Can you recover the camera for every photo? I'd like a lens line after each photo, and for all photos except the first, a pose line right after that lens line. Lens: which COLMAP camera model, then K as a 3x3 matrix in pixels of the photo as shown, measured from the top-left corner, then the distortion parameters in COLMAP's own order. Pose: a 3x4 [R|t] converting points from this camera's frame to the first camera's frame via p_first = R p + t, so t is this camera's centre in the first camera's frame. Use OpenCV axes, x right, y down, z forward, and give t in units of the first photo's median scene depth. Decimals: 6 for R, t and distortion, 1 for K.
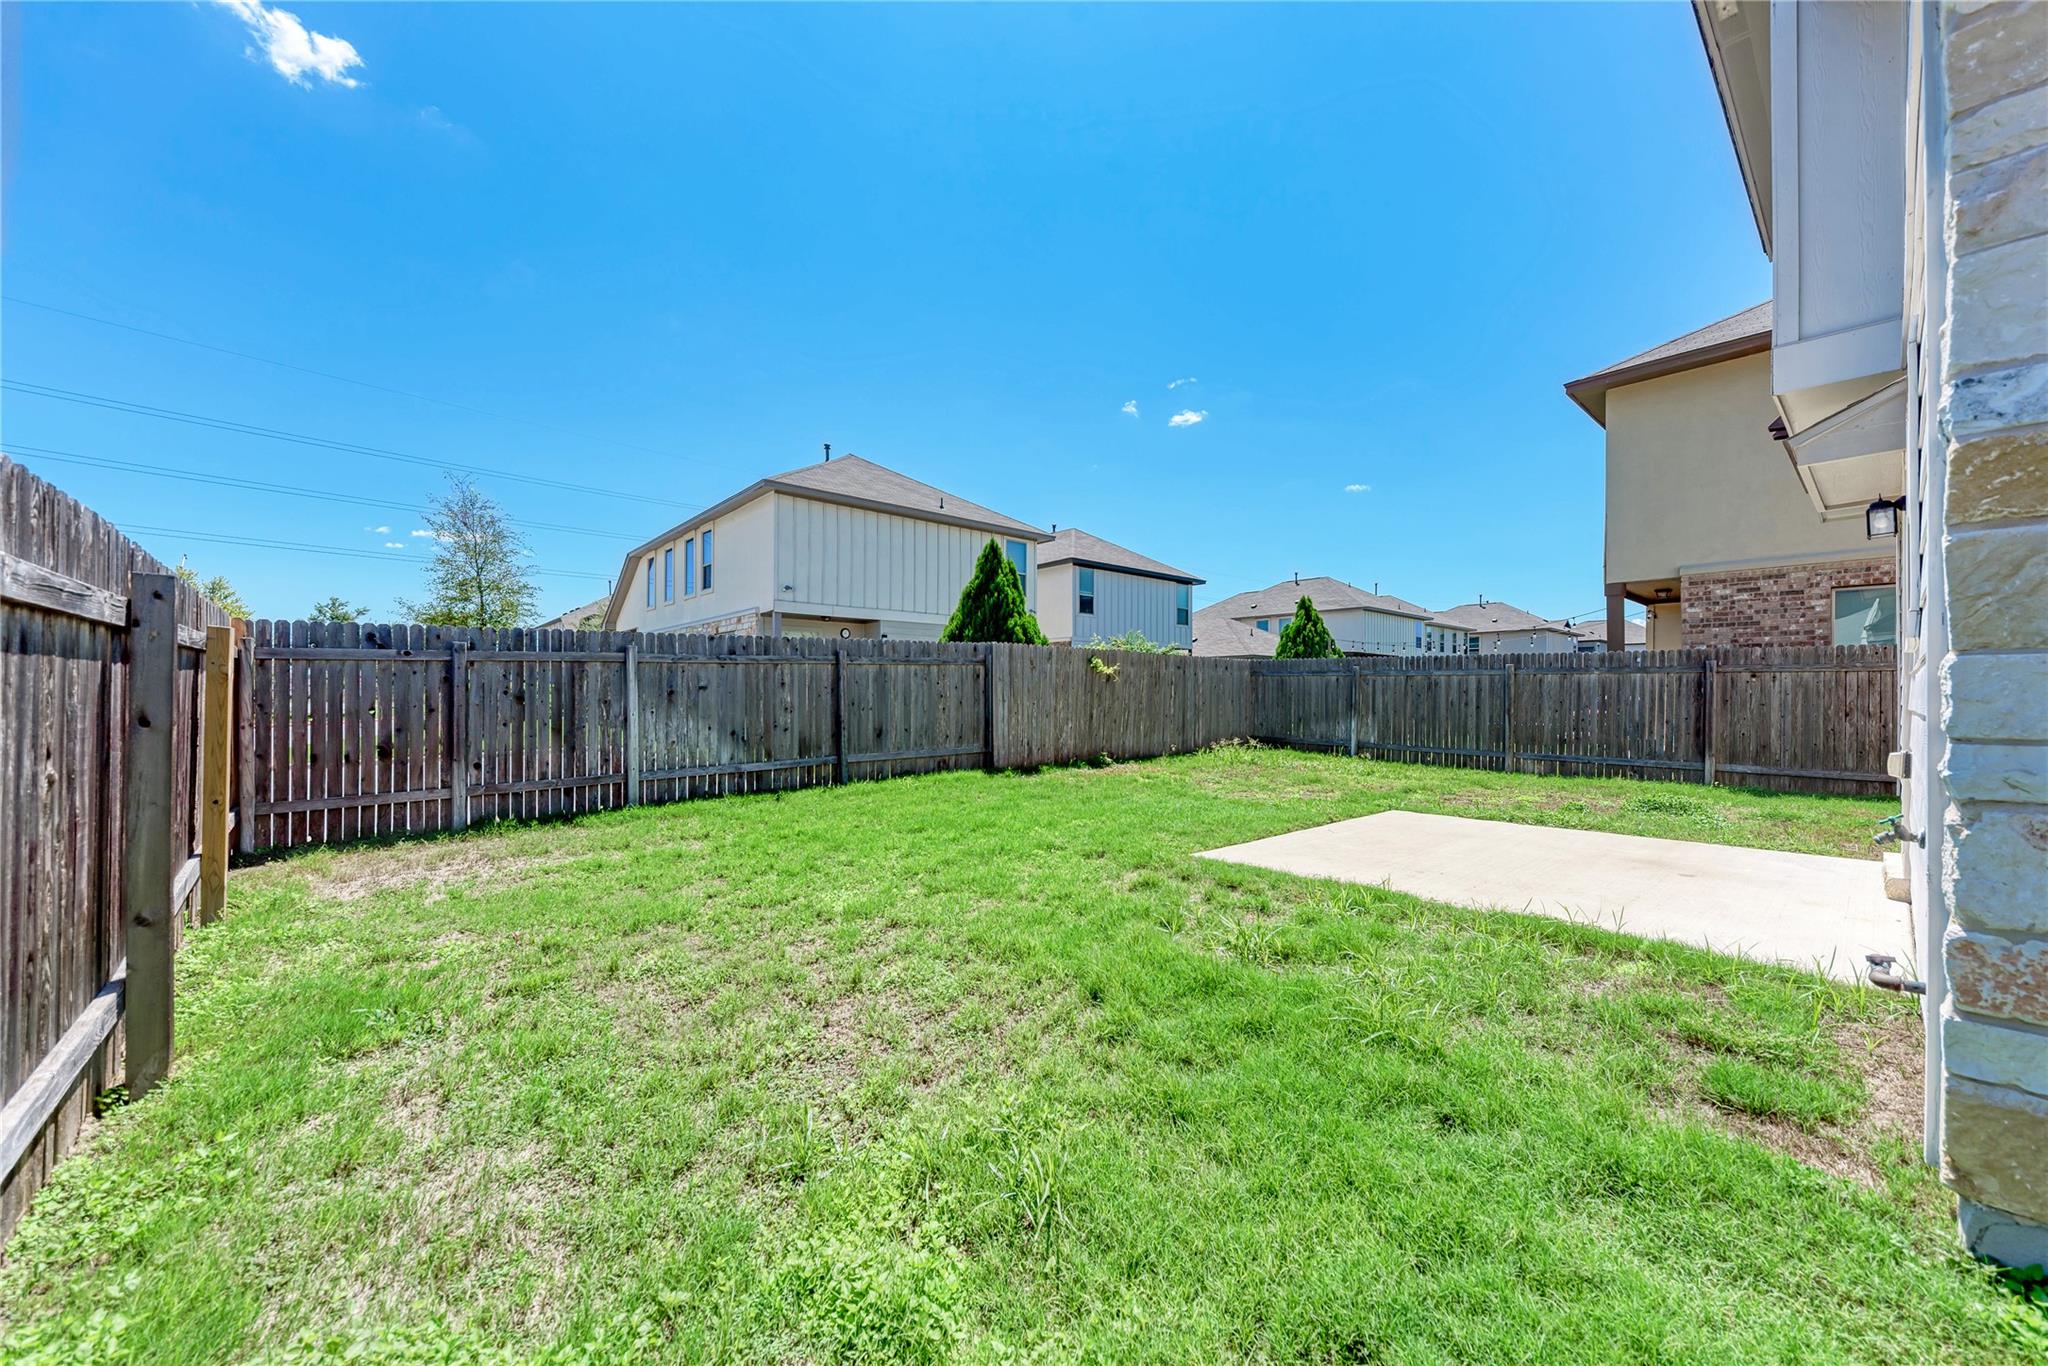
lens RADIAL K [[745.5, 0, 1026.2], [0, 745.5, 689.0], [0, 0, 1]] dist [0.006286, 0.000001]
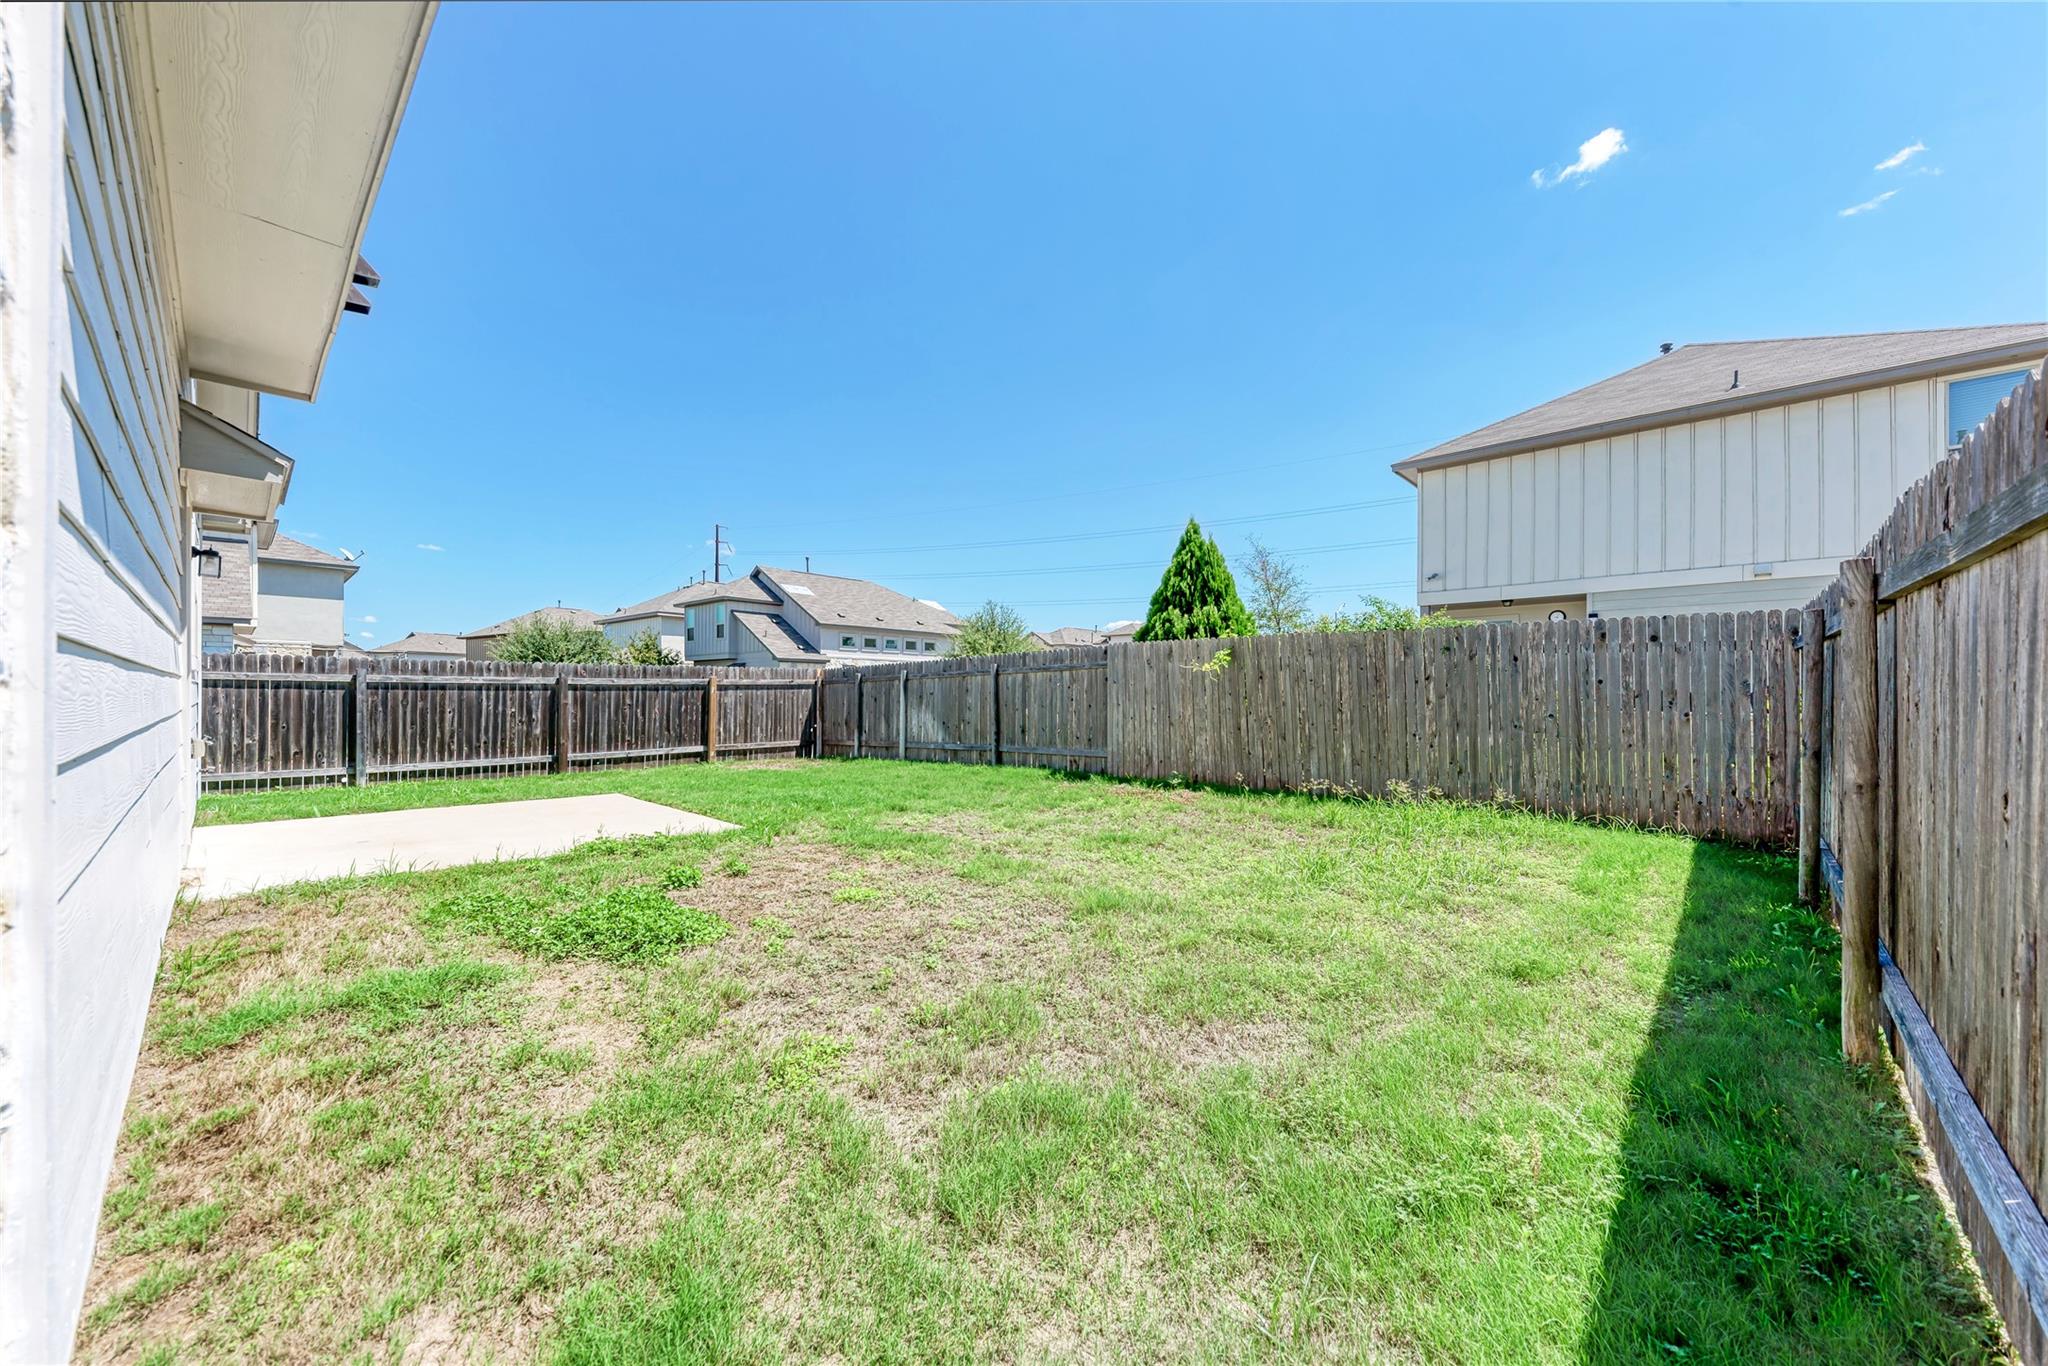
lens RADIAL K [[745.5, 0, 1024.3], [0, 745.5, 692.6], [0, 0, 1]] dist [0.006286, 0.000001]
pose [[0.095577, -0.007160, -0.995396, 0.952502], [0.008195, 0.999946, -0.006406, 0.005471], [0.995388, -0.007545, 0.095631, 0.814990]]
